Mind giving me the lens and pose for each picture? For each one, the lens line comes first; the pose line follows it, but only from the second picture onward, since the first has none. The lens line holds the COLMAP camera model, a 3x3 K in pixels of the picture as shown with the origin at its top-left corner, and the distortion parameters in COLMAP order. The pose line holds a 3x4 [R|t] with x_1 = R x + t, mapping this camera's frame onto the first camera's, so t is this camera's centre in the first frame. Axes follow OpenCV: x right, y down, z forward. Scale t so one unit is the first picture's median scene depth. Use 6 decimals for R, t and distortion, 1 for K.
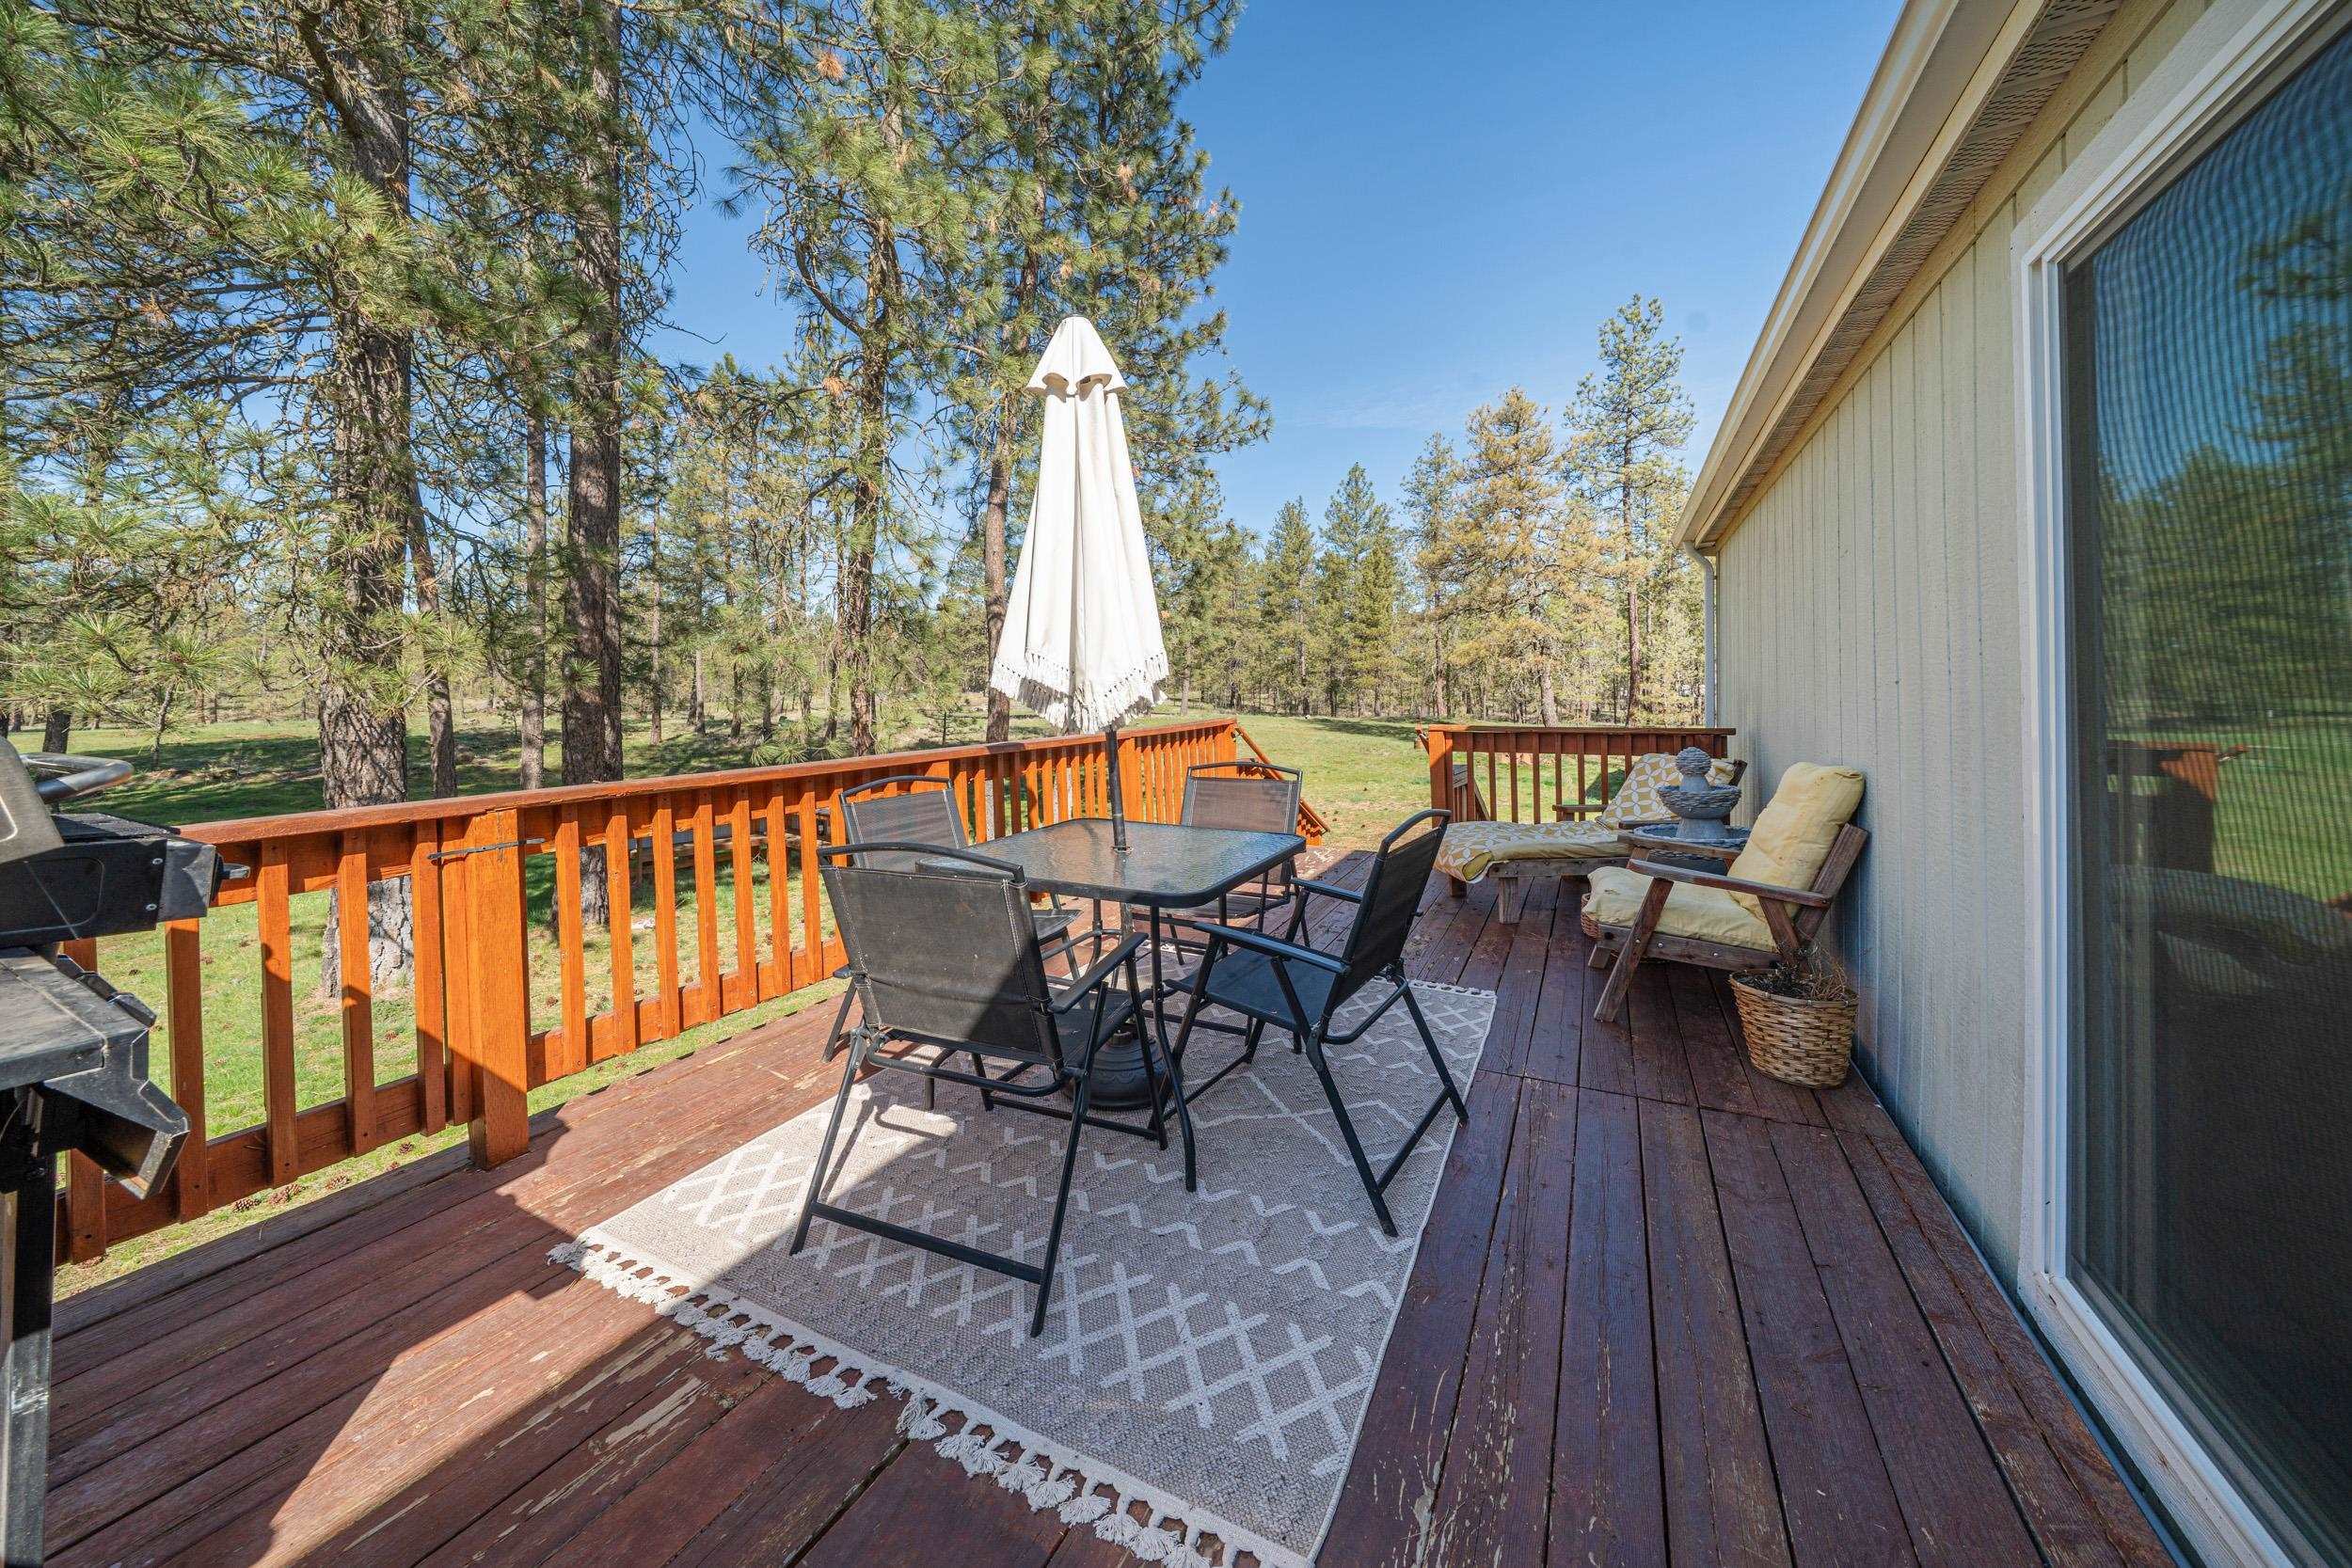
lens RADIAL K [[784.1, 0, 1149.6], [0, 784.1, 683.1], [0, 0, 1]] dist [-0.000438, 0.000027]
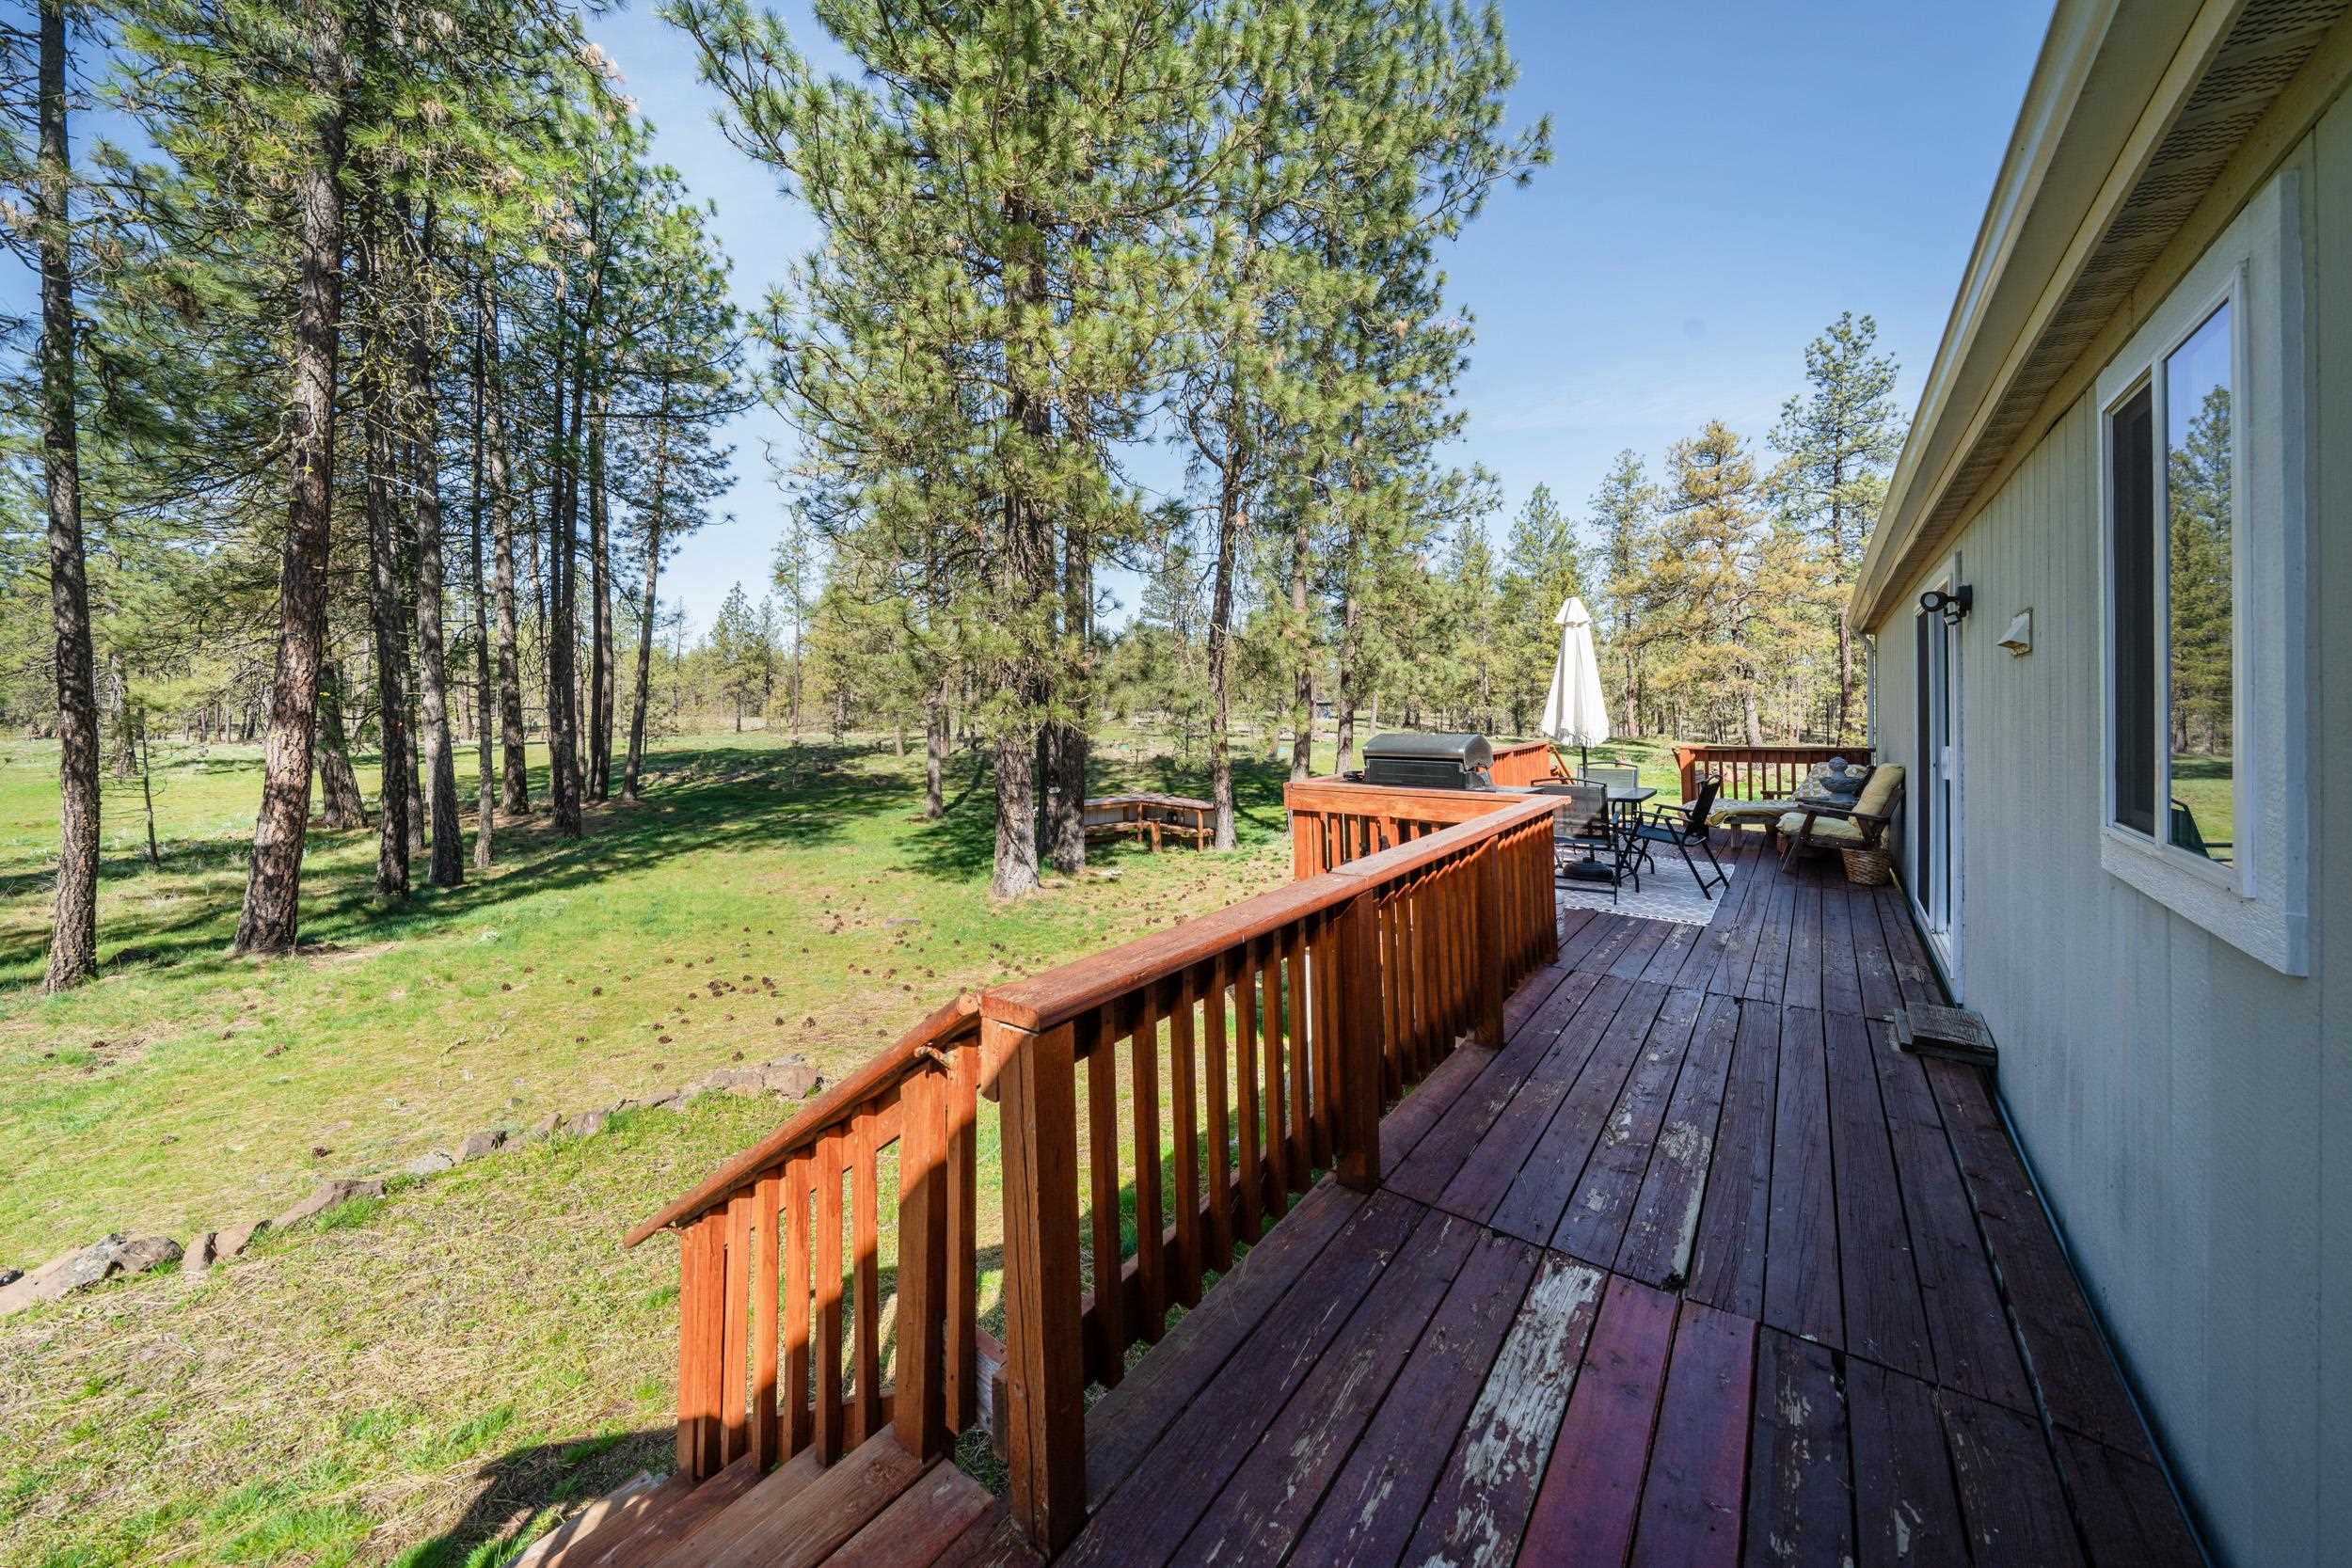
lens RADIAL K [[800.8, 0, 1186.7], [0, 800.8, 700.1], [0, 0, 1]] dist [-0.001775, -0.000062]
pose [[0.989795, -0.002788, -0.142471, -0.075386], [0.002698, 0.999996, -0.000822, -0.007720], [0.142472, 0.000429, 0.989799, -0.143559]]
